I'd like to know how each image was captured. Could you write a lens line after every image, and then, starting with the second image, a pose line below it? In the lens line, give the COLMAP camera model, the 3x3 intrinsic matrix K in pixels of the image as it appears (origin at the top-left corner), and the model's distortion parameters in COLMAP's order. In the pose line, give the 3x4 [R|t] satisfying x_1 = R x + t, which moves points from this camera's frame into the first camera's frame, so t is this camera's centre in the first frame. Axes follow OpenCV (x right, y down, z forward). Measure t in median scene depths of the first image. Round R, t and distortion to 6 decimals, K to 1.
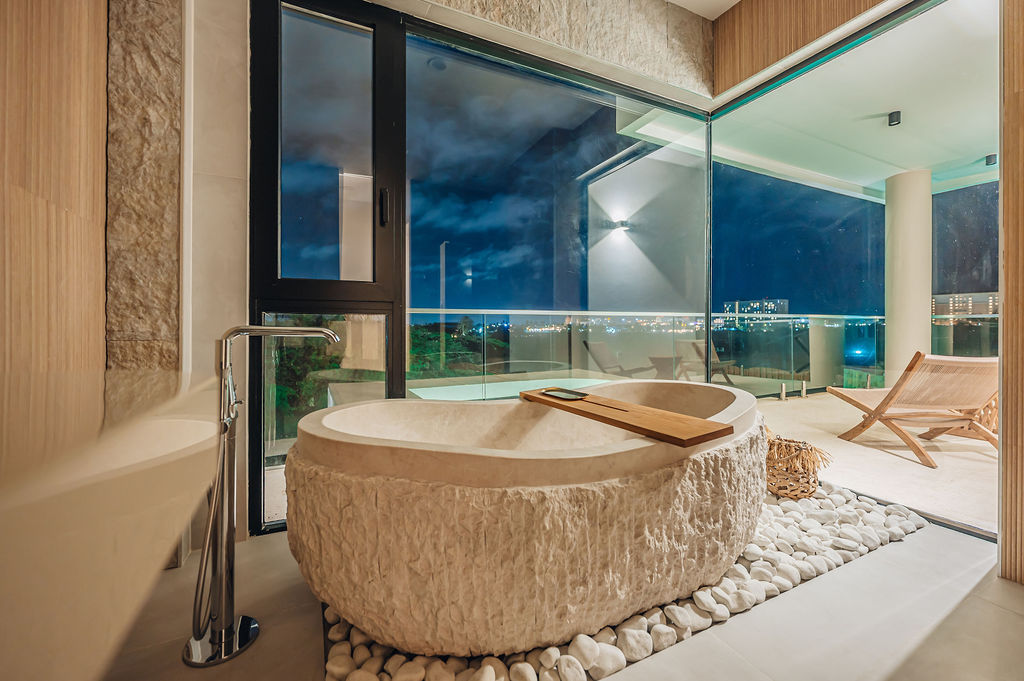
lens RADIAL K [[416.1, 0, 509.8], [0, 416.1, 331.1], [0, 0, 1]] dist [-0.001736, 0.000086]
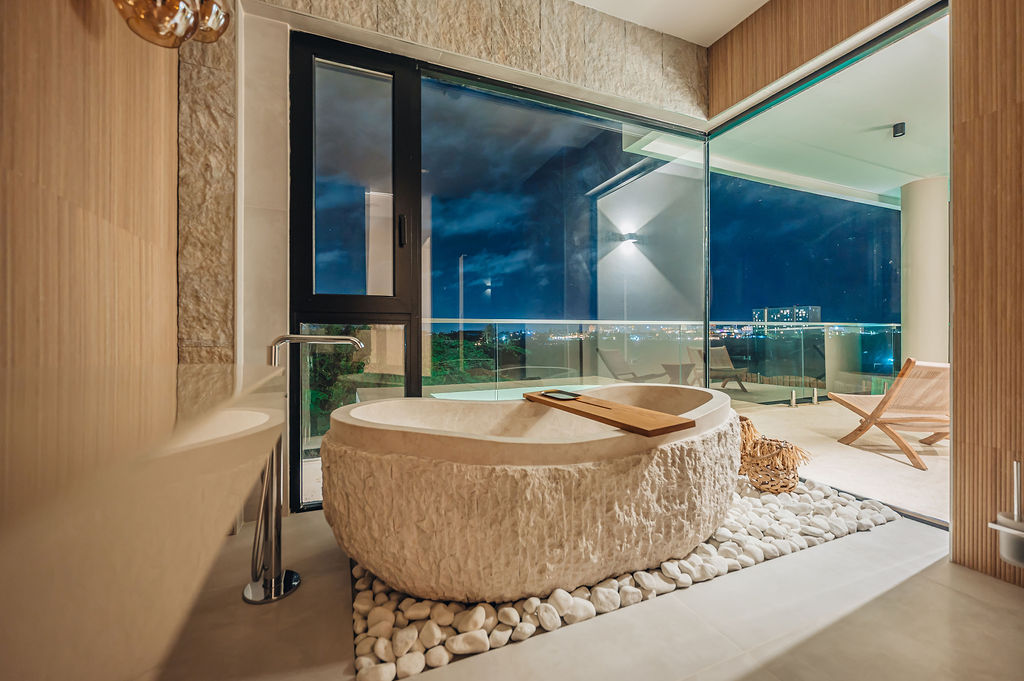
lens RADIAL K [[416.1, 0, 510.9], [0, 416.1, 341.9], [0, 0, 1]] dist [-0.001736, 0.000086]
pose [[0.998358, -0.000440, -0.057285, 0.073975], [0.000822, 0.999978, 0.006641, 0.000556], [0.057281, -0.006677, 0.998336, -0.155290]]
